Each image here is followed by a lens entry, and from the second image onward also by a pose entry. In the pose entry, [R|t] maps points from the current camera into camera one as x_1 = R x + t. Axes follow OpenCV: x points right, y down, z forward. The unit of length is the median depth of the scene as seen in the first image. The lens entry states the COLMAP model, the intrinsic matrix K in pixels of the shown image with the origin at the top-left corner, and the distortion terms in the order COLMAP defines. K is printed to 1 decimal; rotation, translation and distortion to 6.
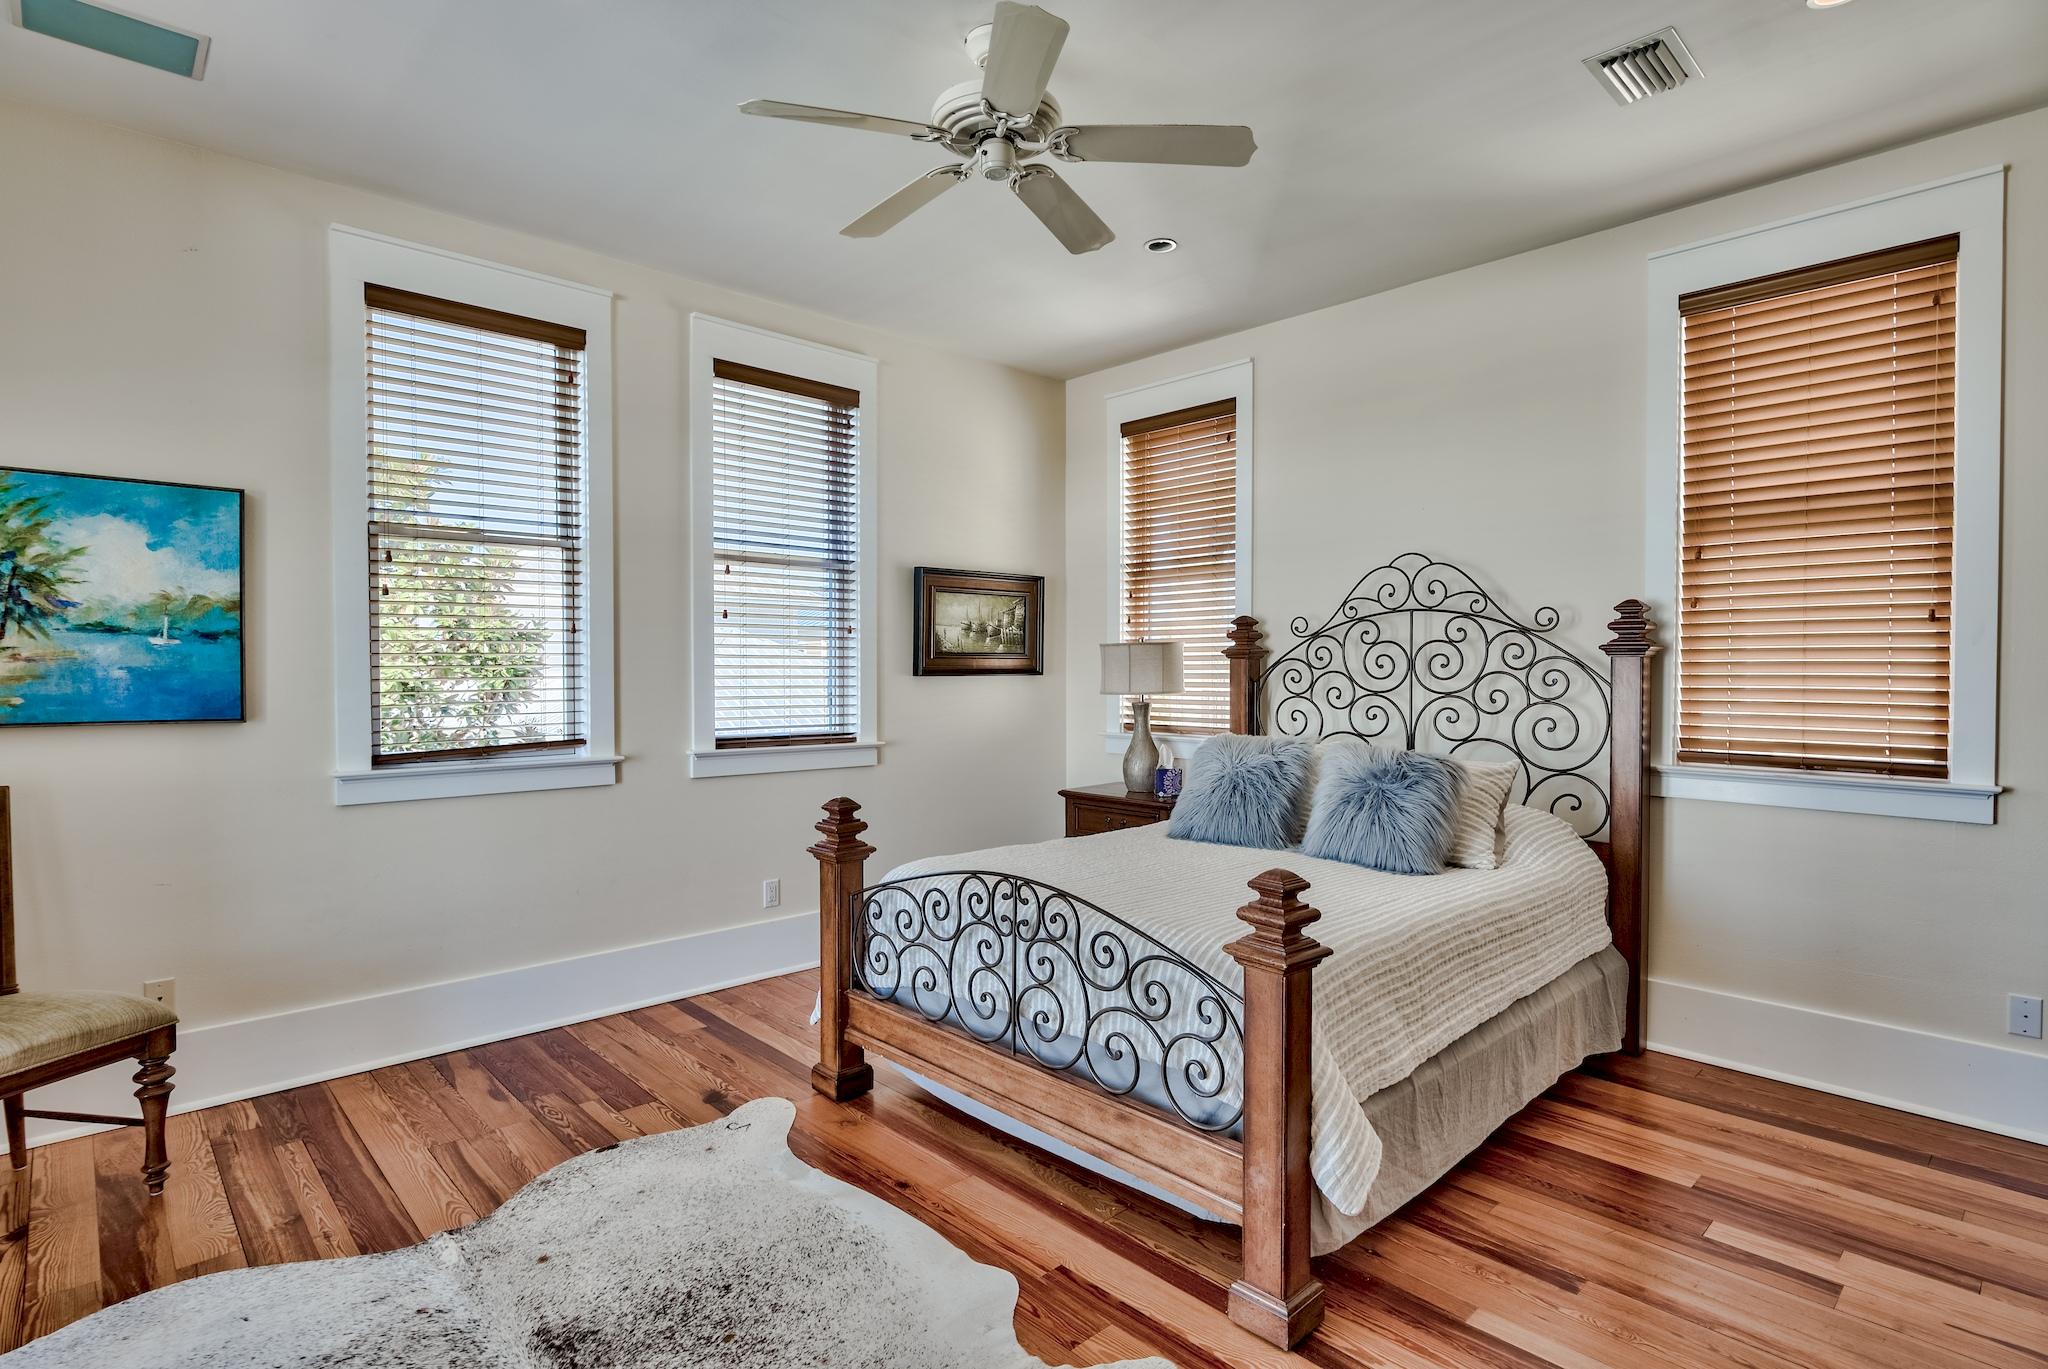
lens RADIAL K [[1072.7, 0, 1058.5], [0, 1072.7, 691.8], [0, 0, 1]] dist [-0.004148, 0.000199]
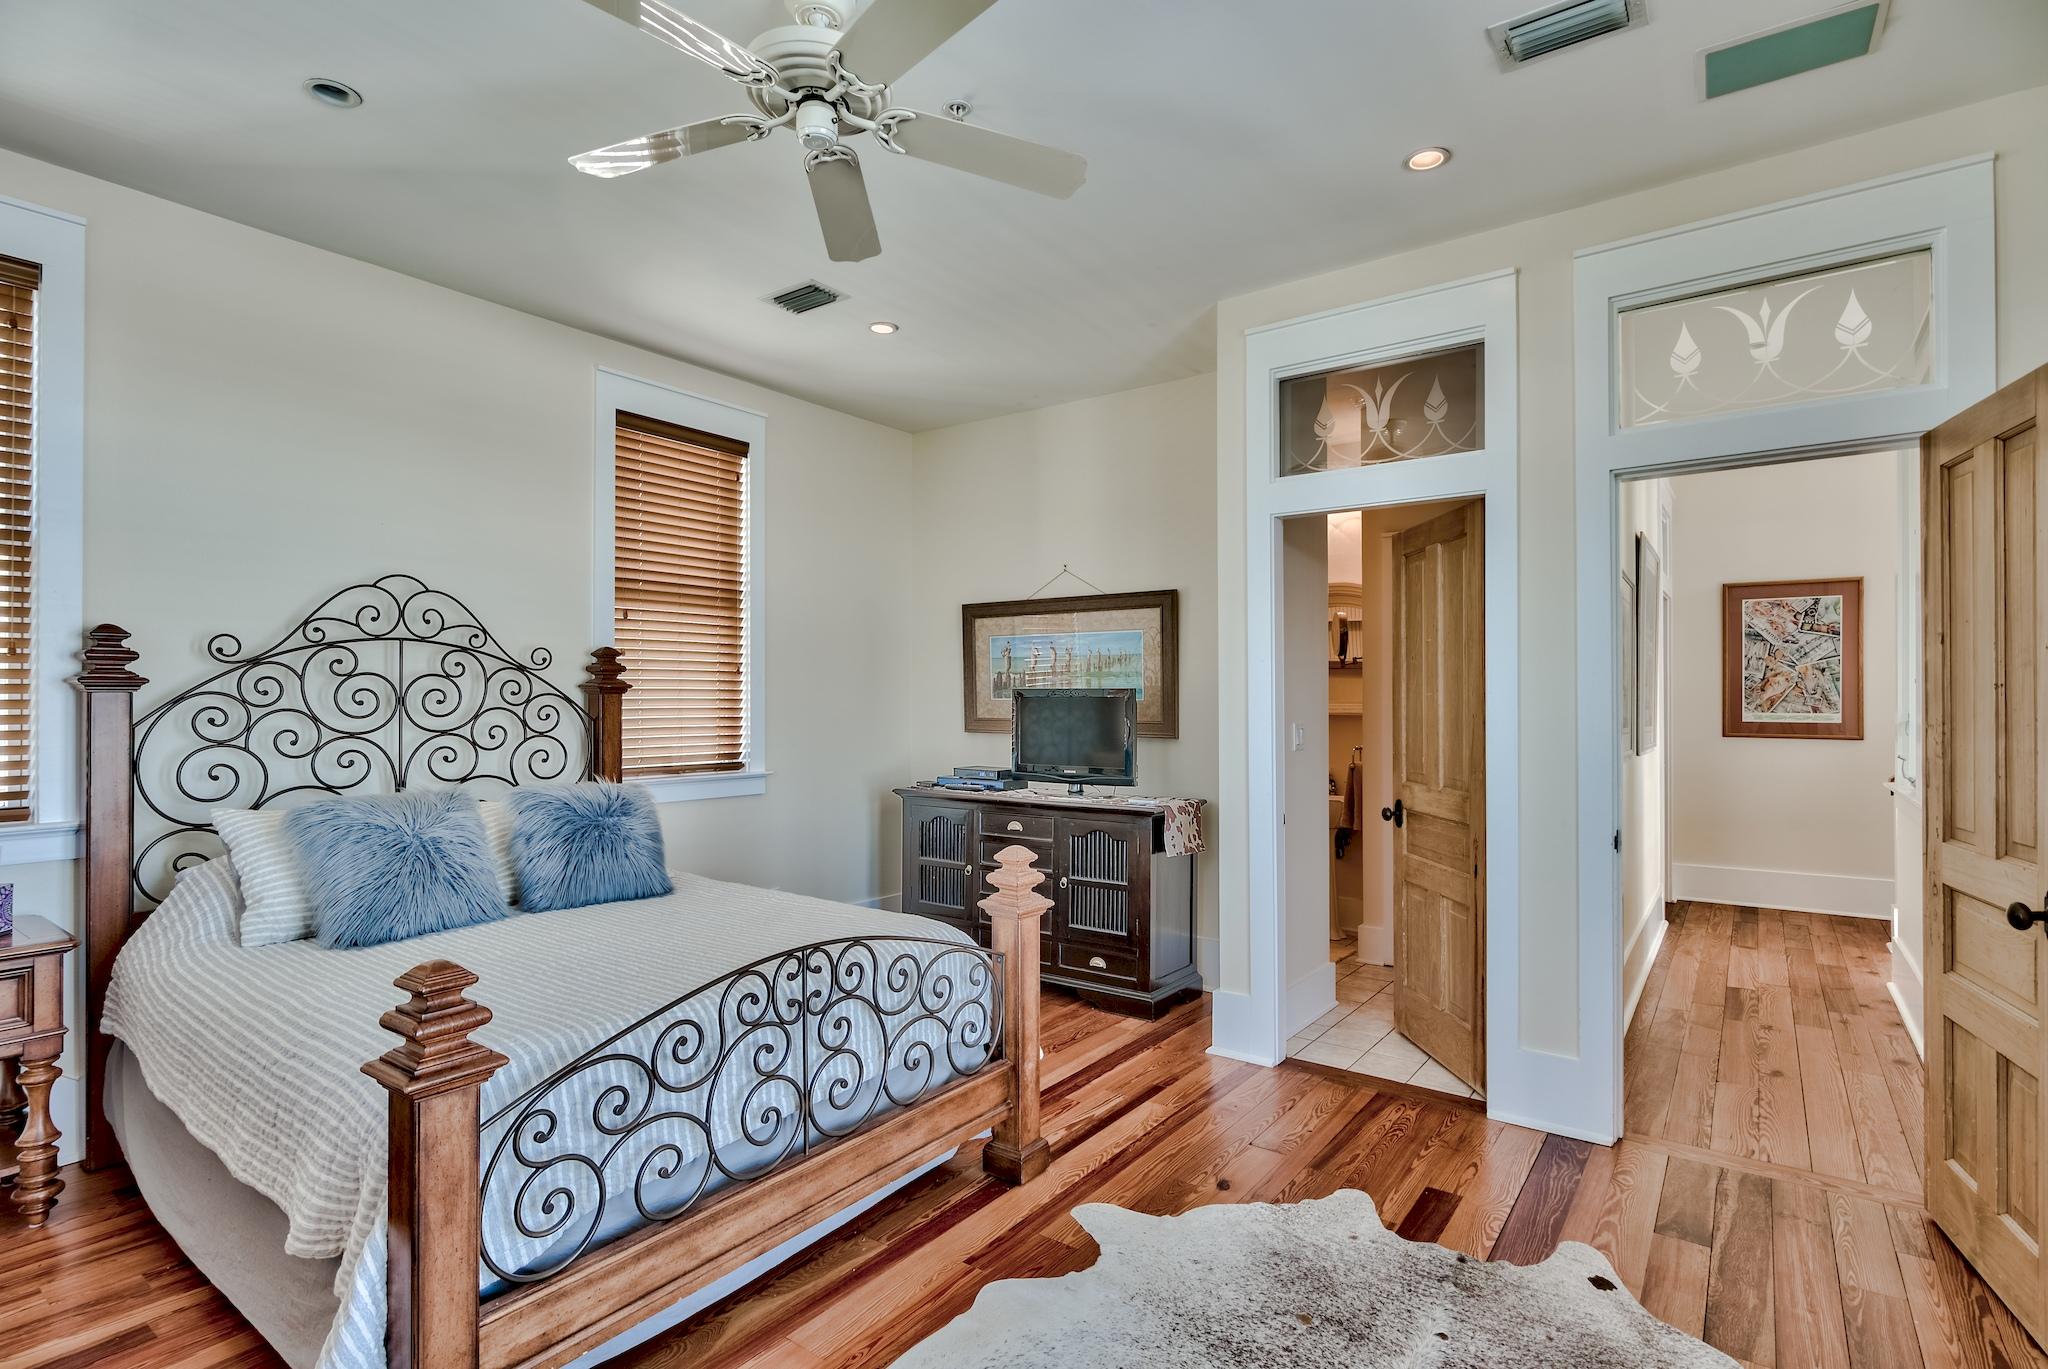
lens RADIAL K [[1009.5, 0, 1024.5], [0, 1009.5, 694.7], [0, 0, 1]] dist [-0.000321, -0.000487]
pose [[-0.188902, 0.003832, 0.981988, -0.762077], [0.023507, 0.999723, 0.000620, -0.024340], [-0.981715, 0.023200, -0.188940, 0.848224]]
